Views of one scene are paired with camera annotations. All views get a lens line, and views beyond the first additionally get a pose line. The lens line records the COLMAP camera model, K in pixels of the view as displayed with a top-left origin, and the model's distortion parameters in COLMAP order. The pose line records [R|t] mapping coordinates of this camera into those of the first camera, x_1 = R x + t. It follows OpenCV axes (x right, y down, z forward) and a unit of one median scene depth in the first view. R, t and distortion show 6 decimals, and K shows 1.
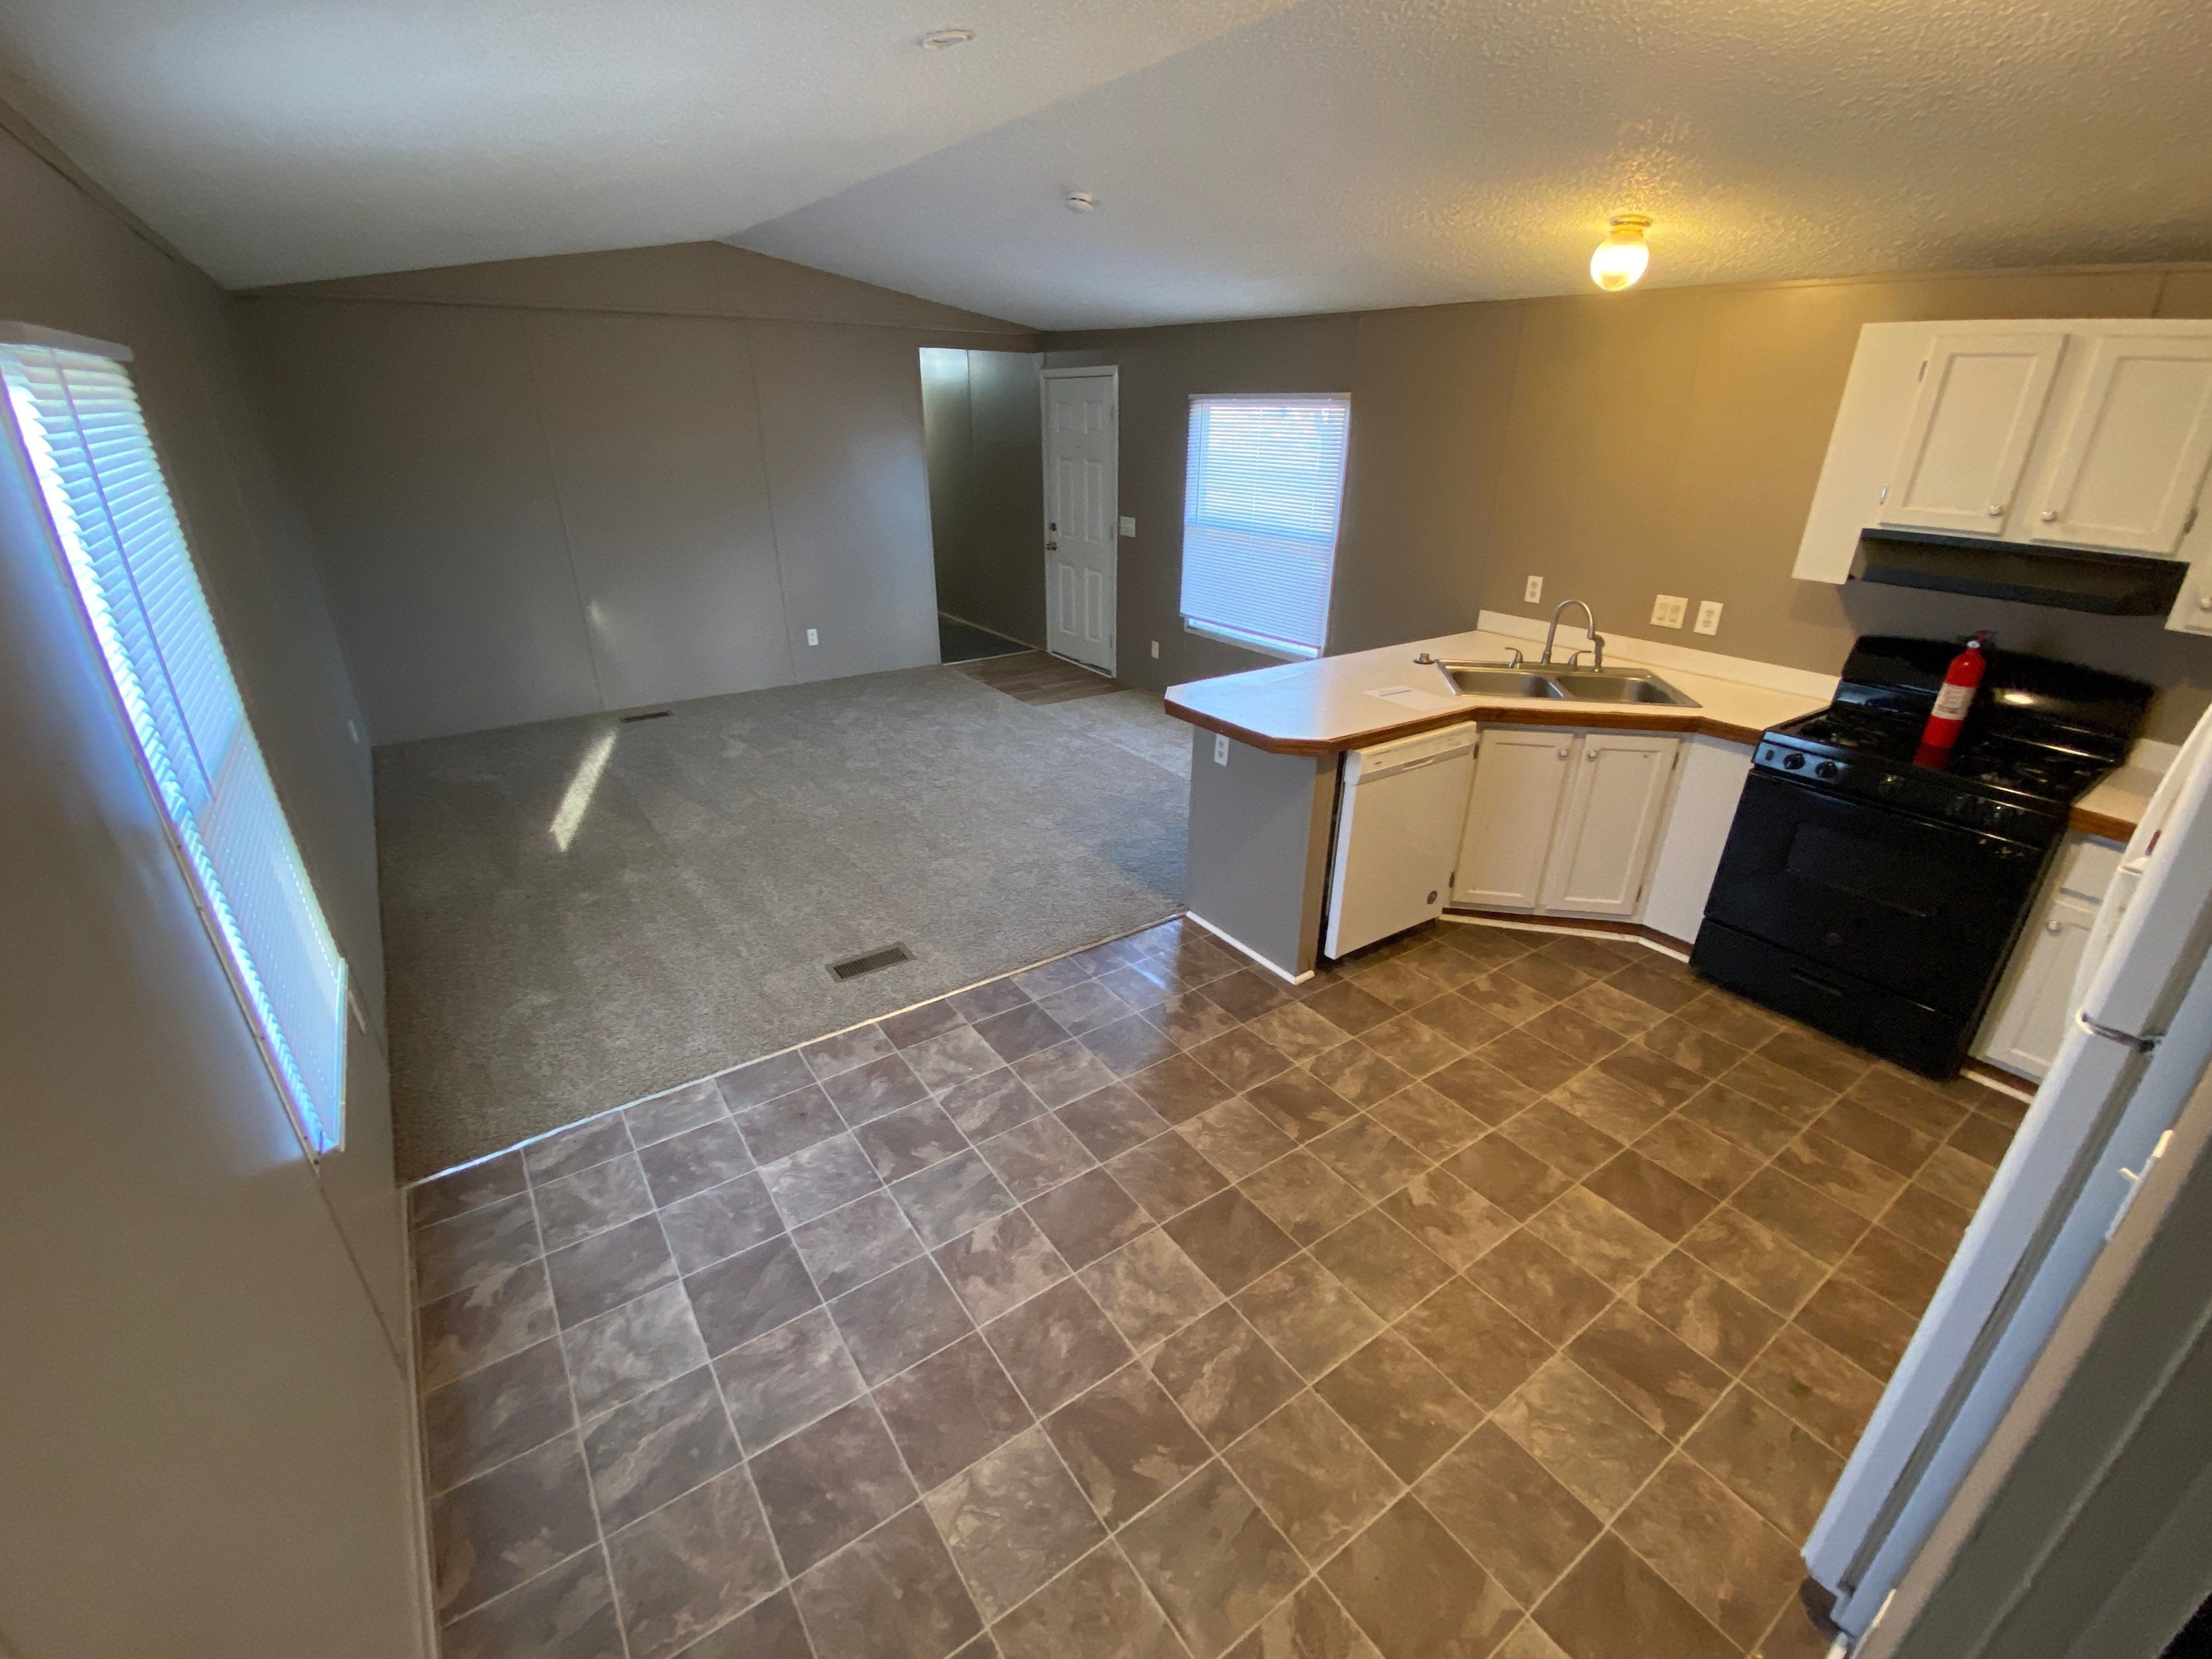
lens RADIAL K [[946.2, 0, 1101.8], [0, 946.2, 825.4], [0, 0, 1]] dist [0.008361, -0.007481]
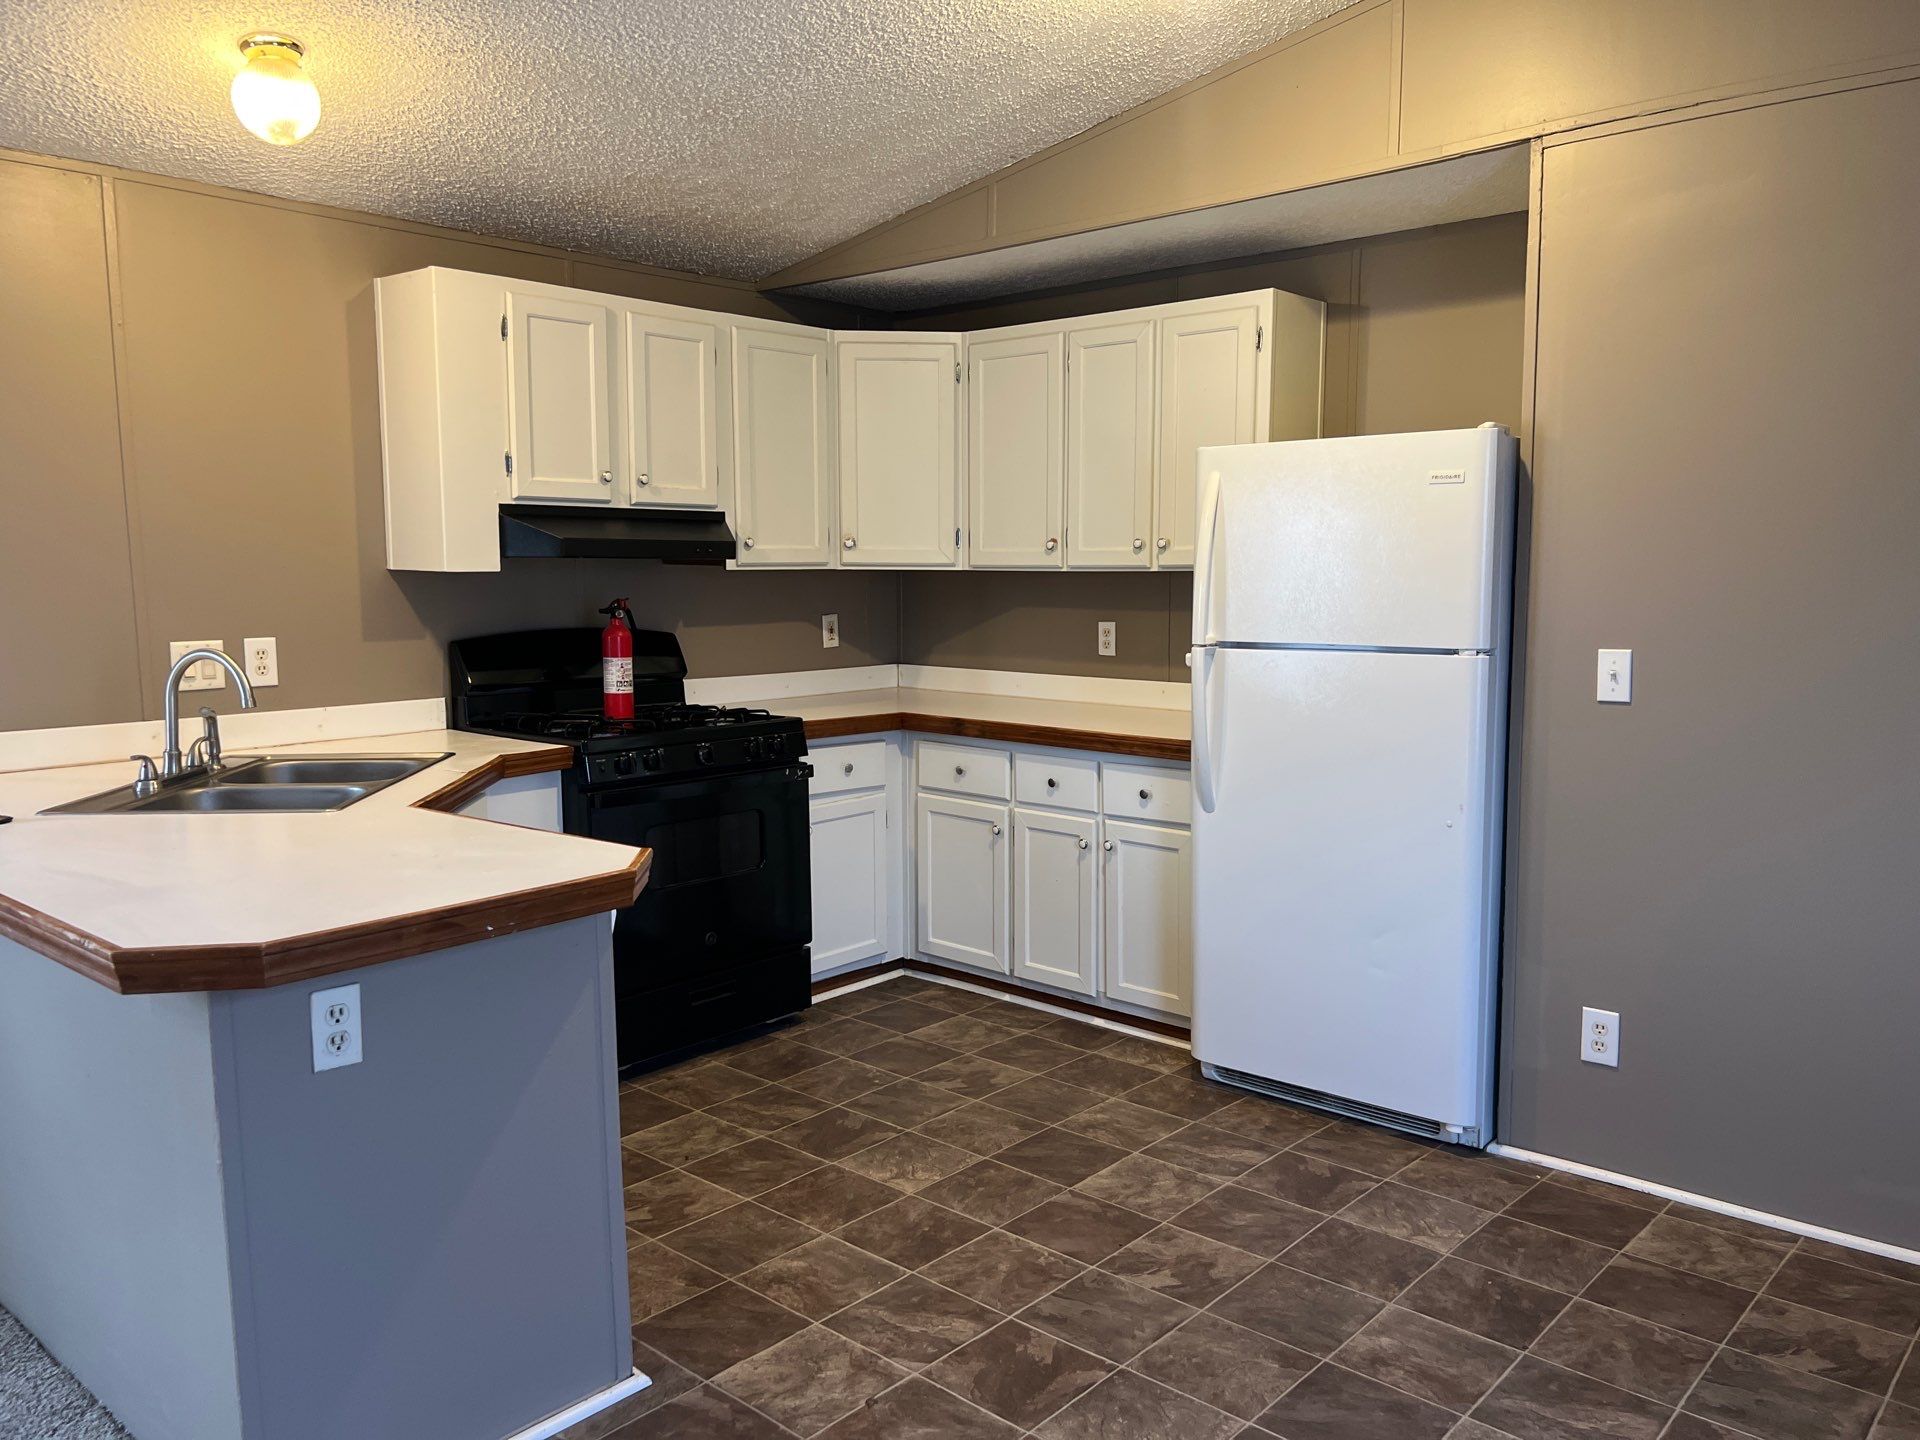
lens RADIAL K [[1446.9, 0, 964.8], [0, 1446.9, 734.5], [0, 0, 1]] dist [0.038139, -0.038149]
pose [[-0.227608, -0.130670, 0.964946, -0.563189], [0.388688, 0.896394, 0.213069, -0.248928], [-0.892813, 0.423559, -0.153237, 0.932237]]
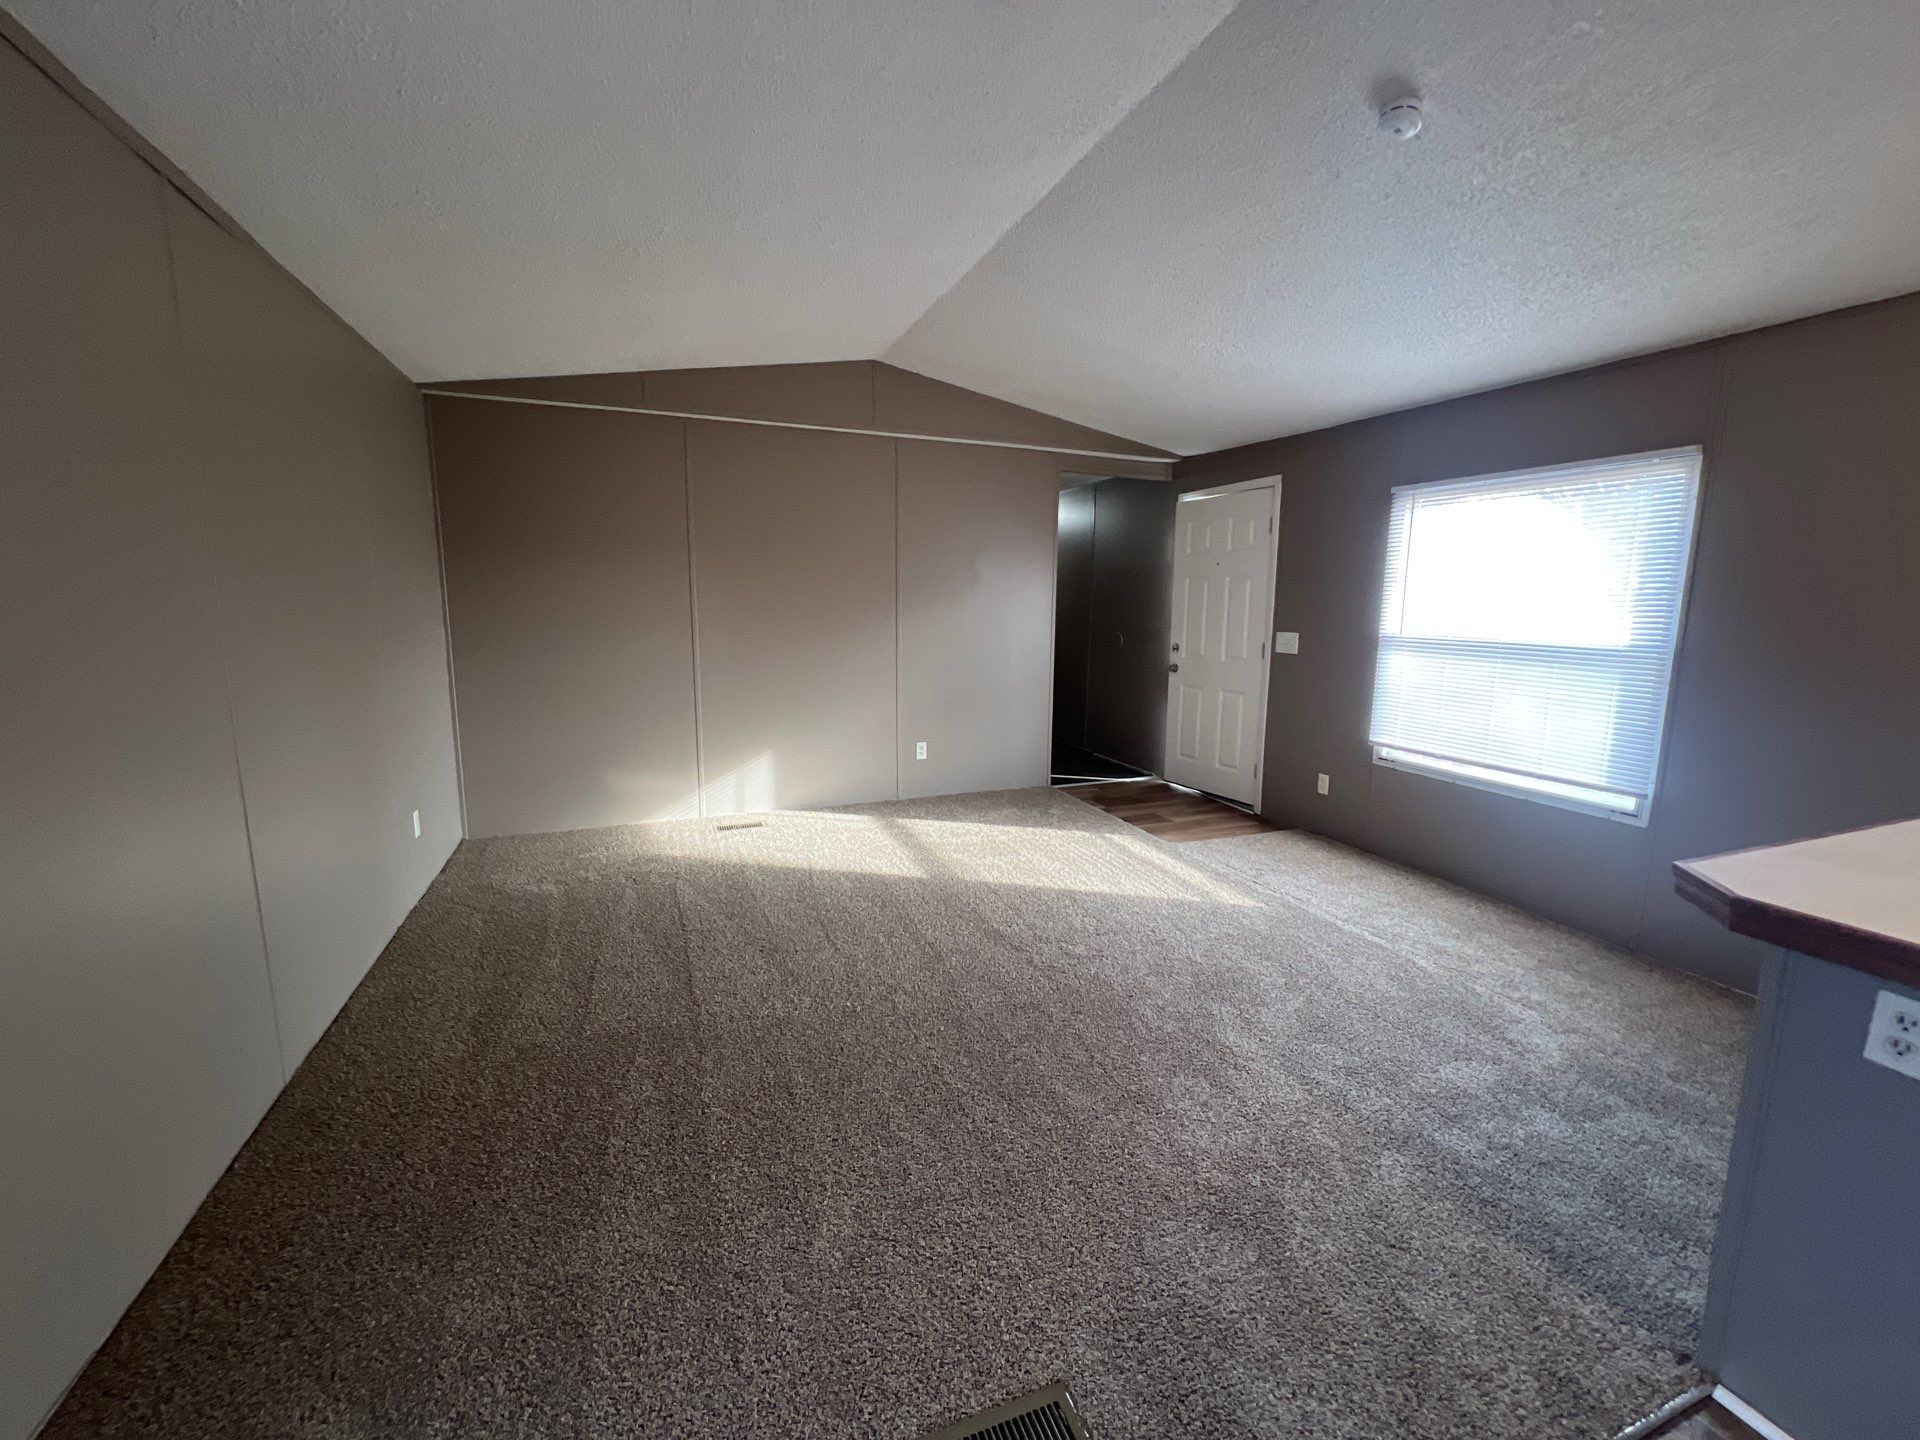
lens RADIAL K [[767.6, 0, 964.4], [0, 767.6, 716.6], [0, 0, 1]] dist [-0.005879, 0.002371]
pose [[0.974464, 0.038155, -0.221277, -0.224011], [-0.094133, 0.964097, -0.248308, -0.106798], [0.203858, 0.262796, 0.943069, 0.653864]]
